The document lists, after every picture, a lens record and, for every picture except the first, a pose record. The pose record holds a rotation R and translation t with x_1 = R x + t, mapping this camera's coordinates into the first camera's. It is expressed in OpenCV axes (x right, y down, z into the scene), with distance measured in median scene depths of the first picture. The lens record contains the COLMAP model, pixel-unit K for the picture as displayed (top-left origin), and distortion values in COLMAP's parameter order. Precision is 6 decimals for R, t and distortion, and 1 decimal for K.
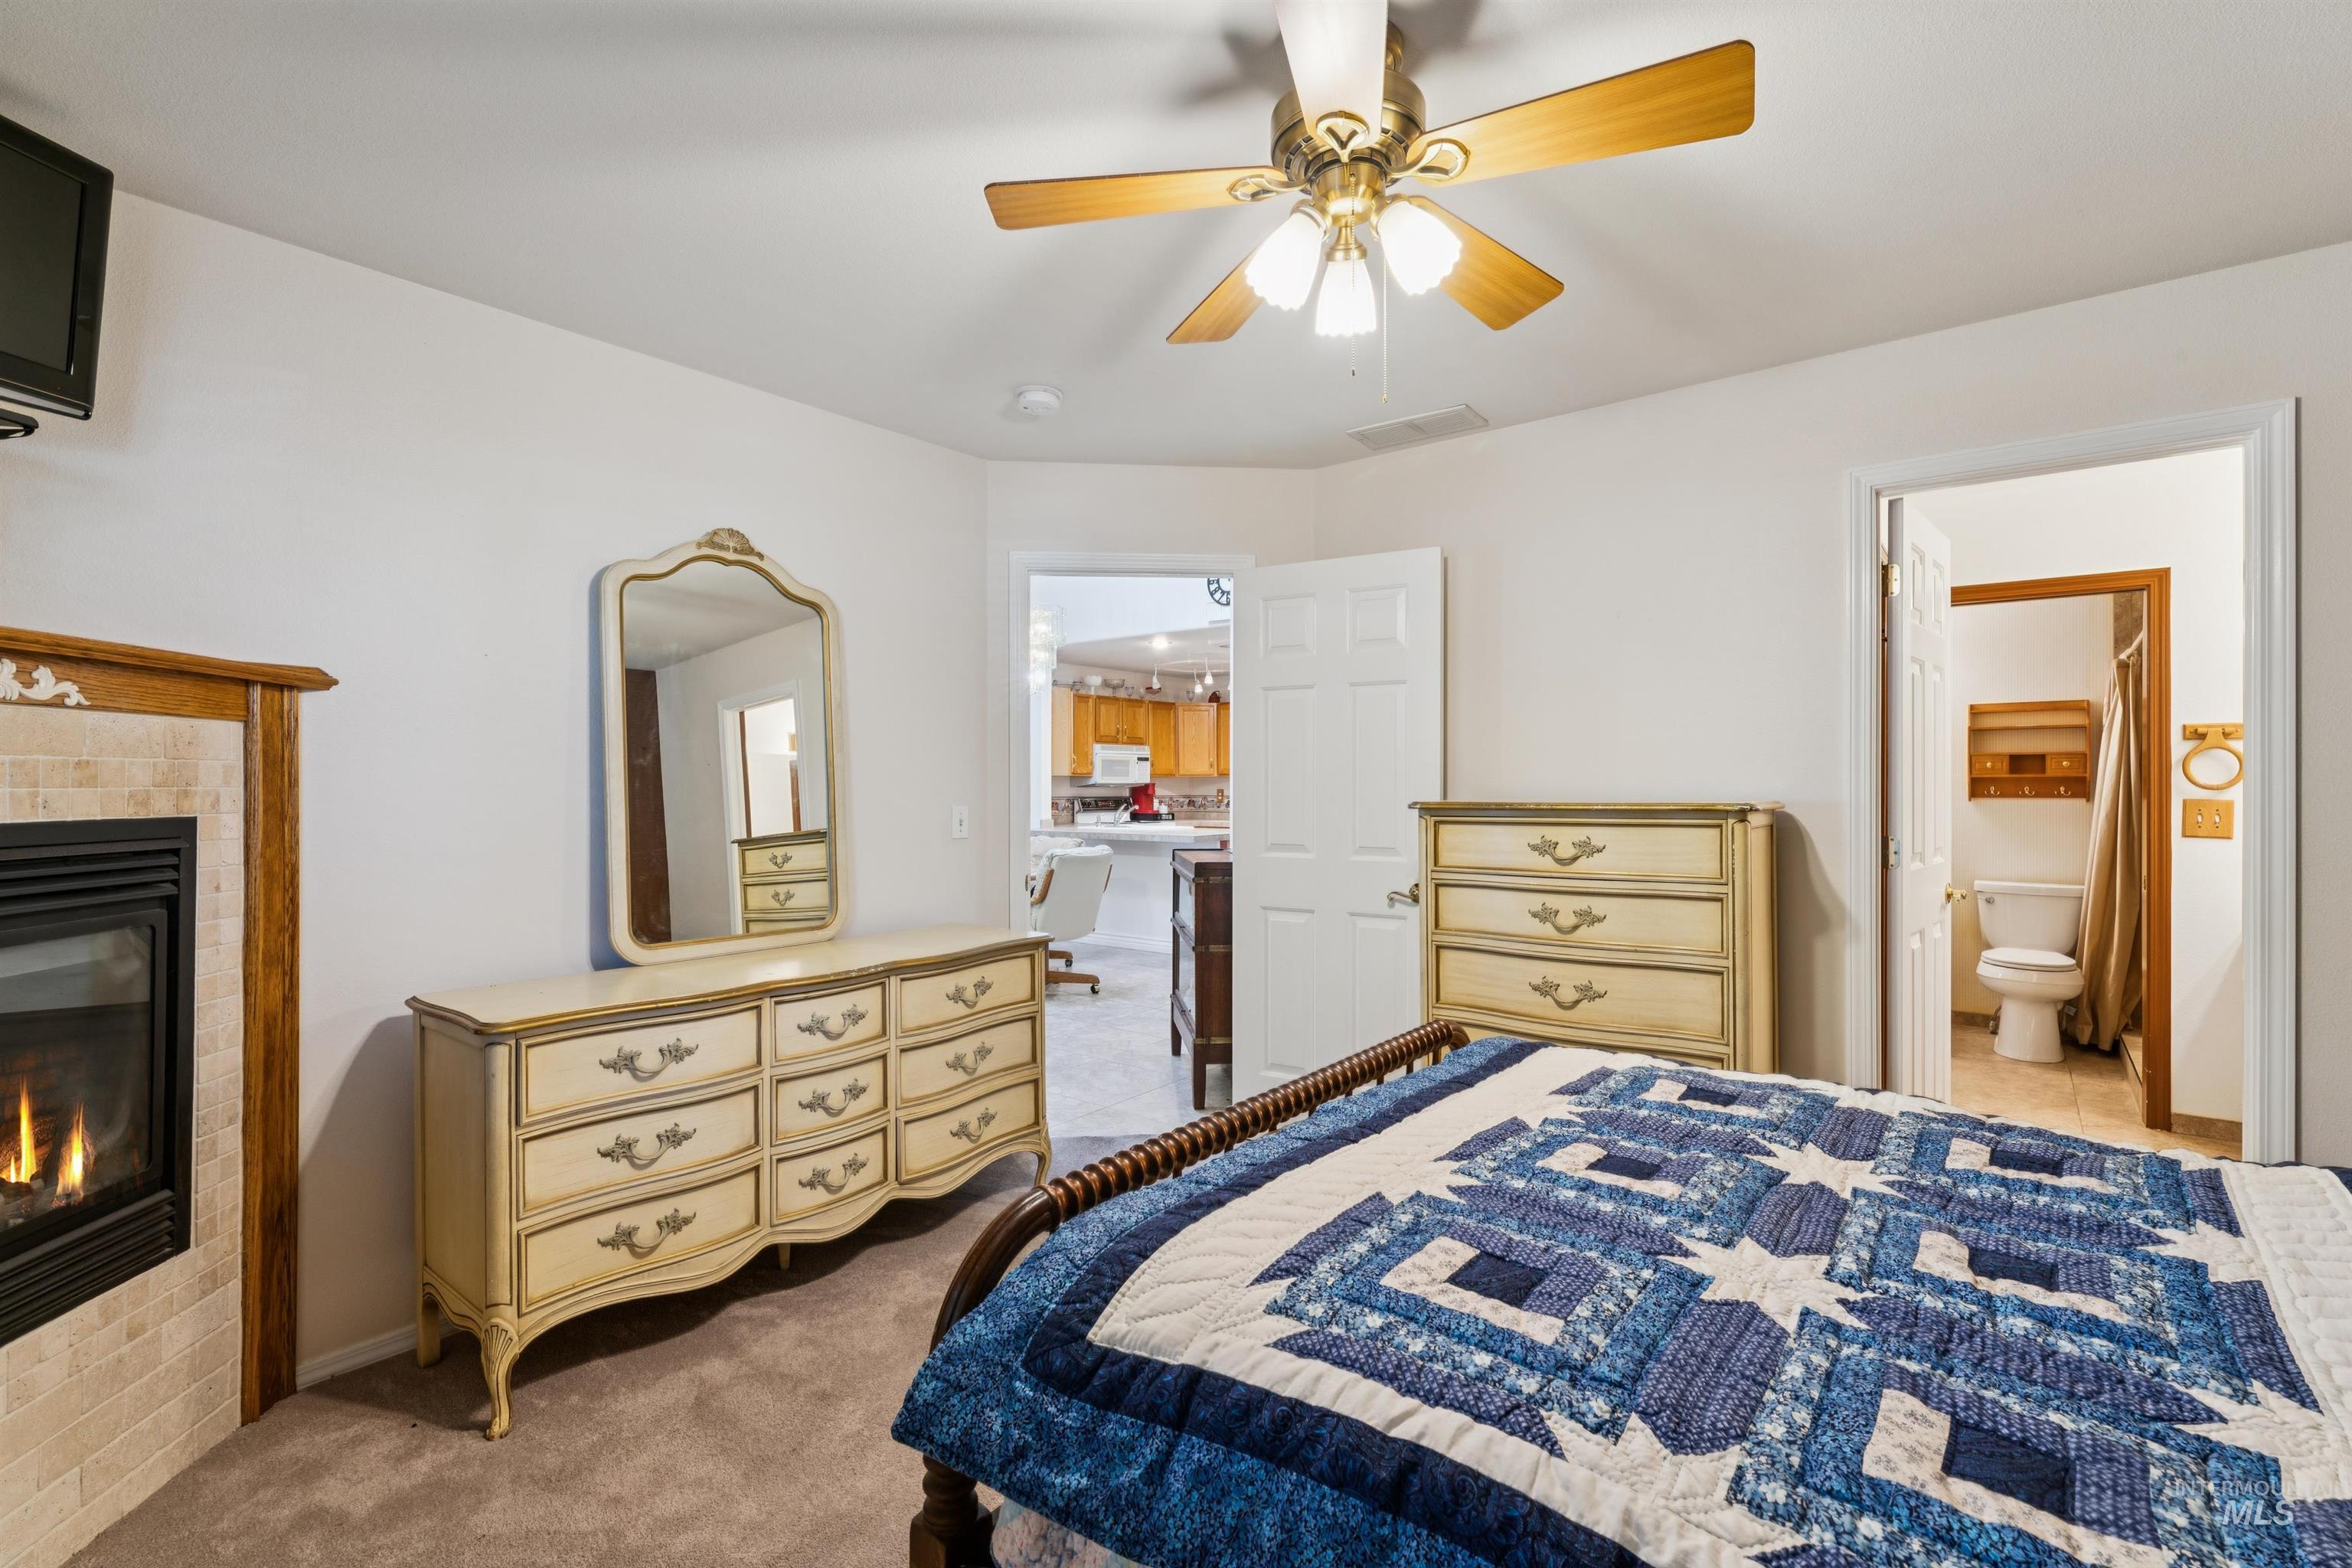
lens RADIAL K [[1032.2, 0, 1176.0], [0, 1032.2, 784.0], [0, 0, 1]] dist [0.001762, 0.000212]
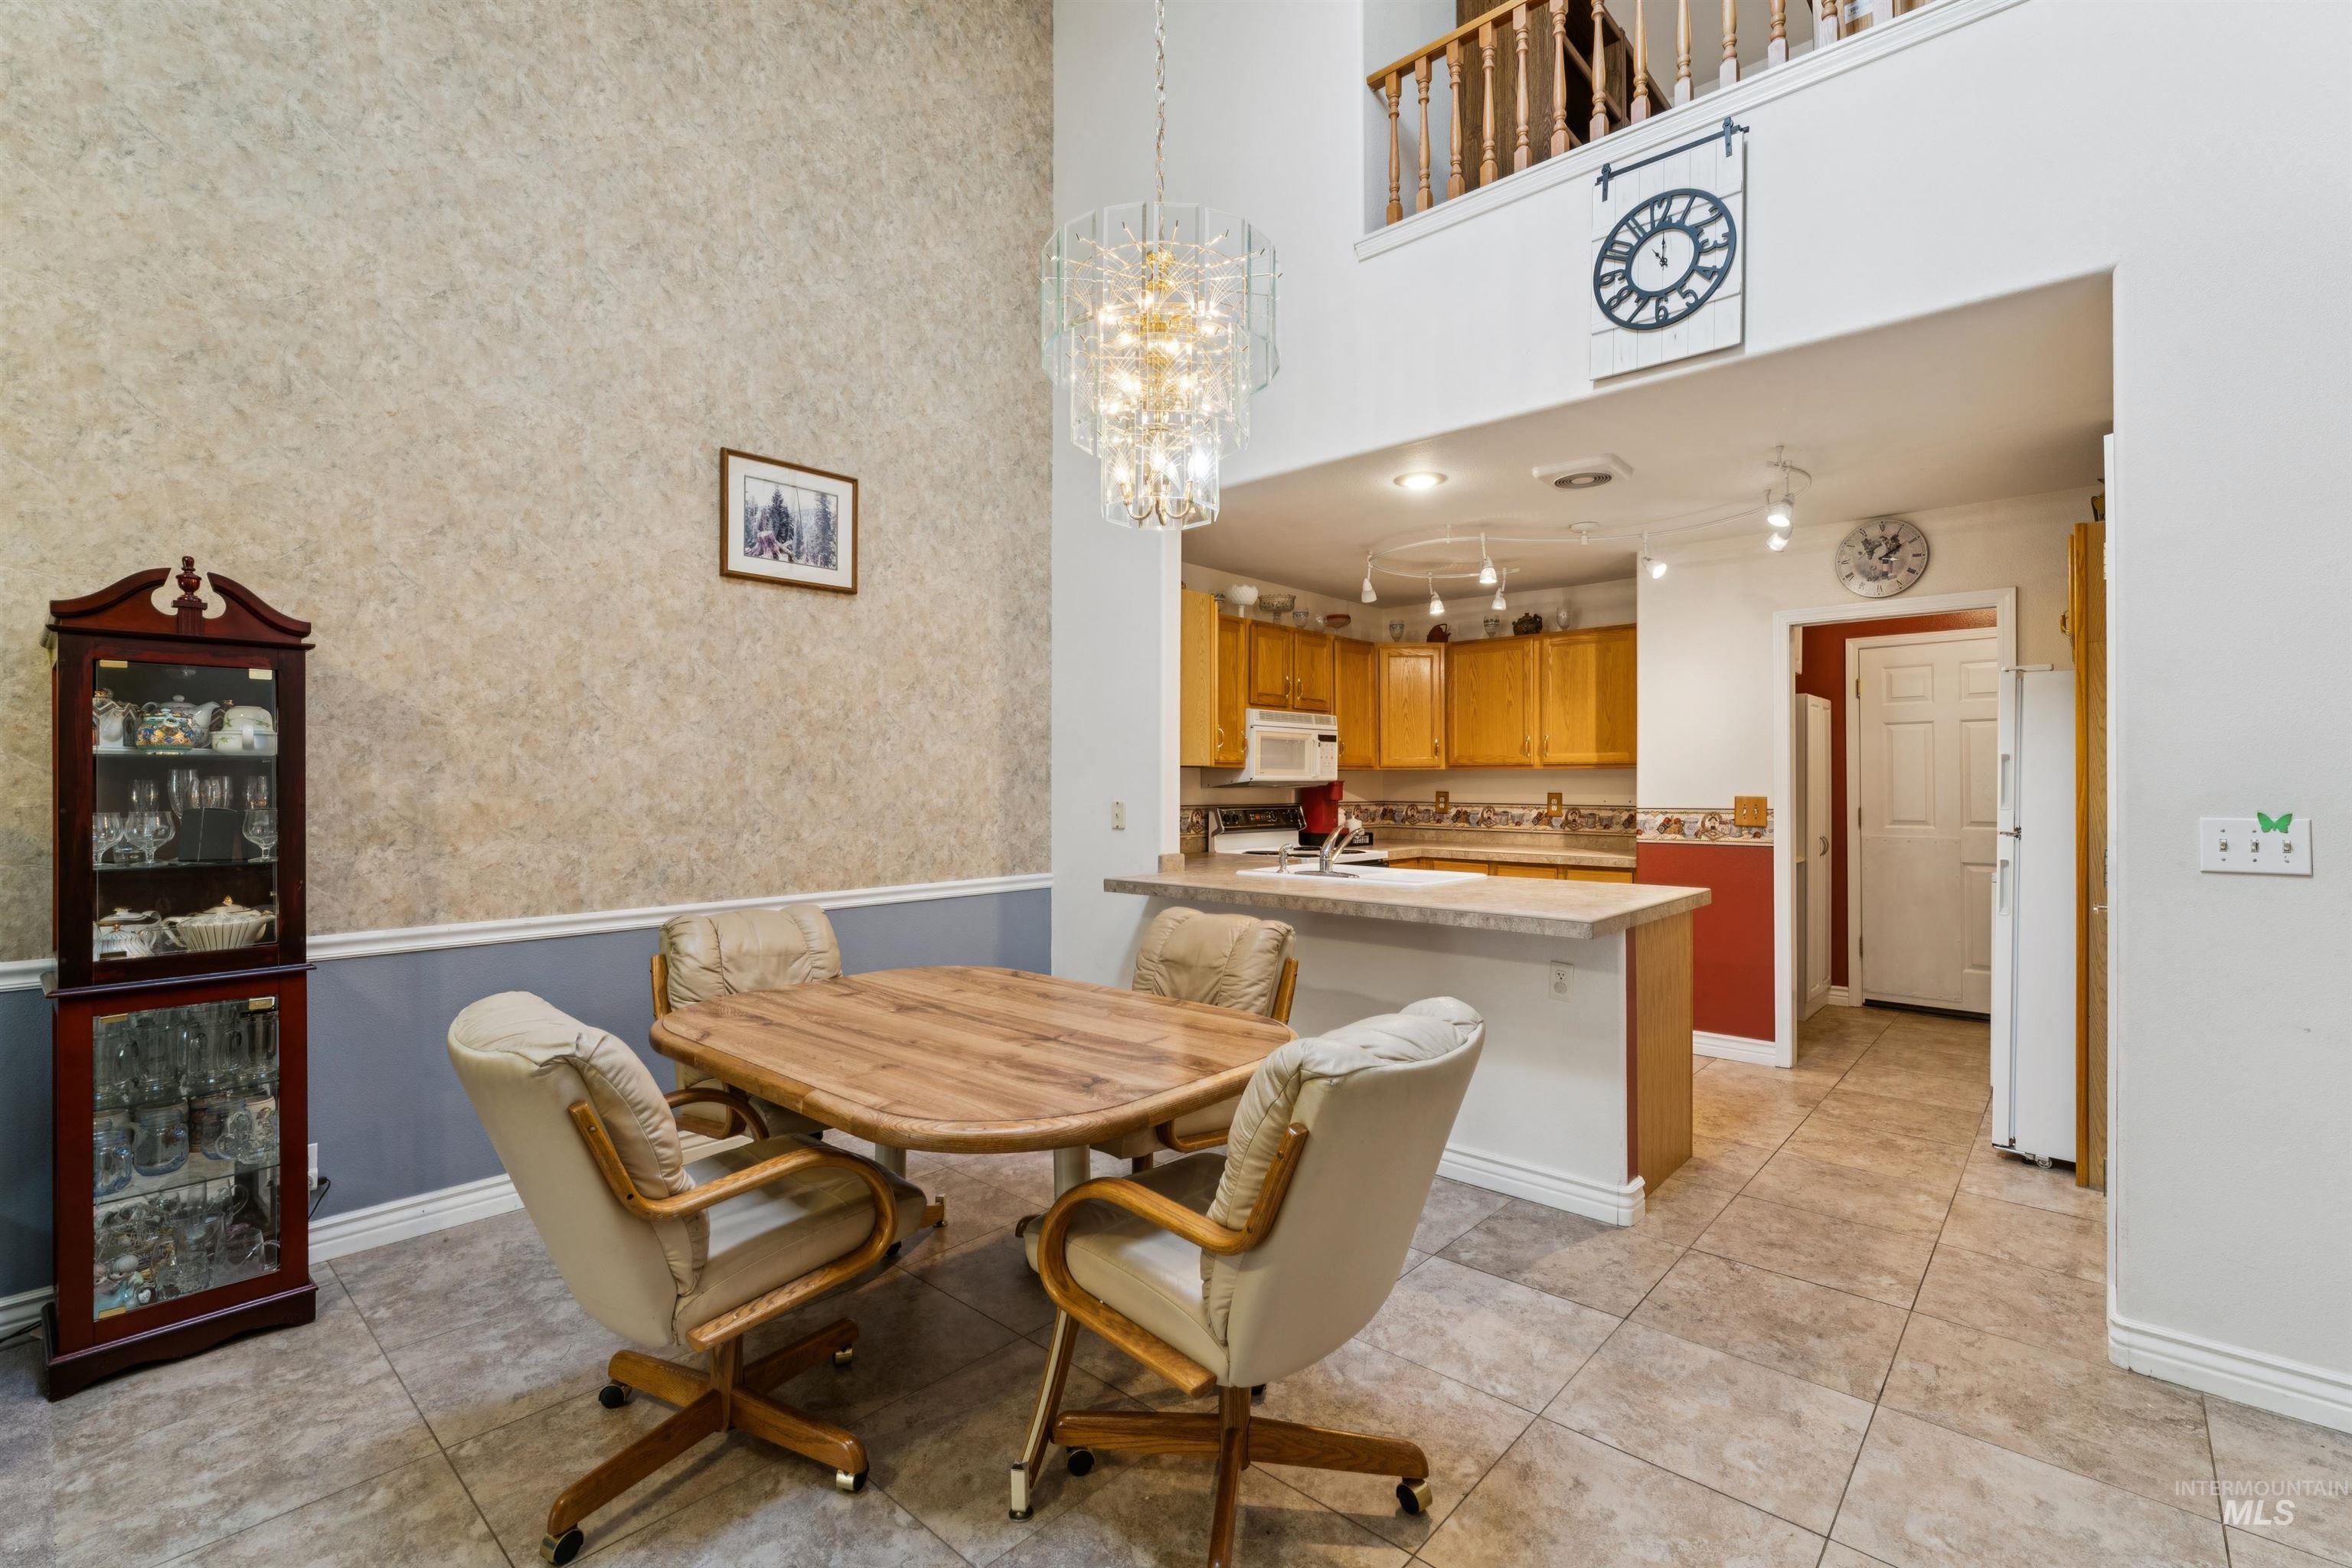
lens RADIAL K [[1029.7, 0, 1180.4], [0, 1029.7, 774.6], [0, 0, 1]] dist [-0.004613, -0.000570]
pose [[0.998138, 0.003470, -0.060895, -0.080041], [-0.003871, 0.999972, -0.006461, -0.000365], [0.060871, 0.006685, 0.998123, 0.450279]]
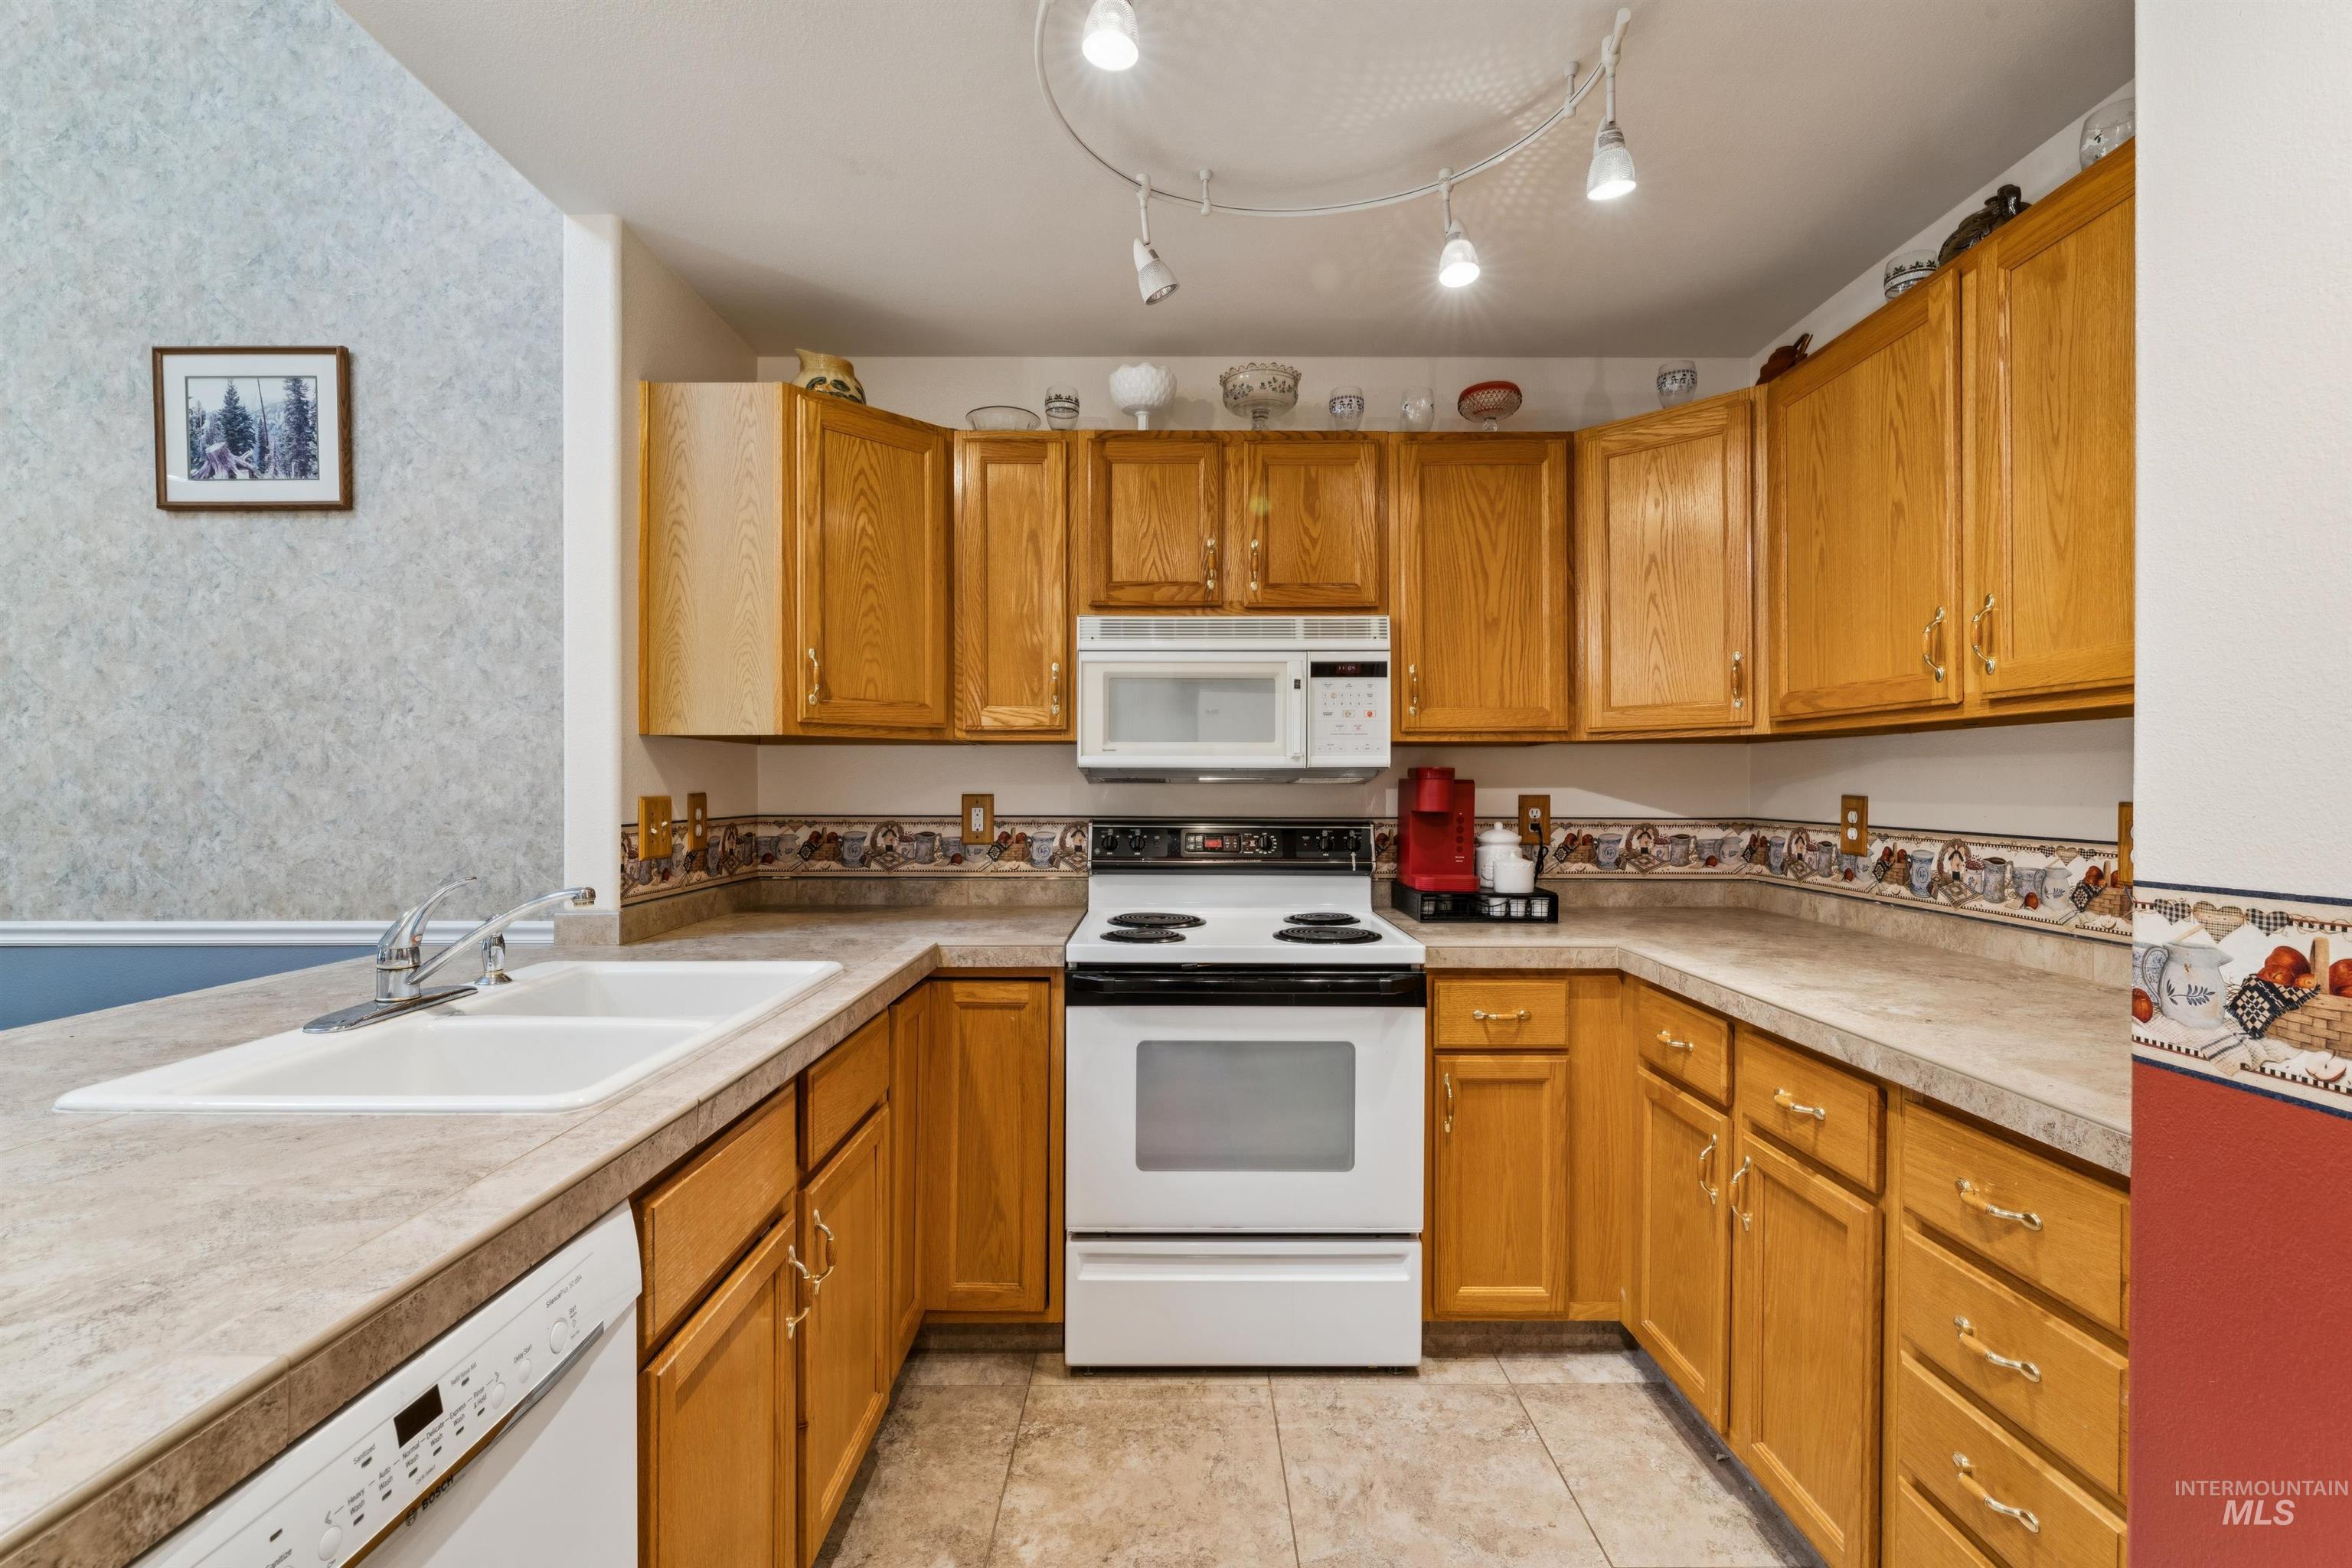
lens RADIAL K [[1024.2, 0, 1182.1], [0, 1024.2, 783.4], [0, 0, 1]] dist [-0.002446, 0.000277]
pose [[0.628987, 0.003693, -0.777407, 0.137160], [-0.002598, 0.999993, 0.002648, 0.002481], [0.777412, 0.000354, 0.628992, 0.843448]]
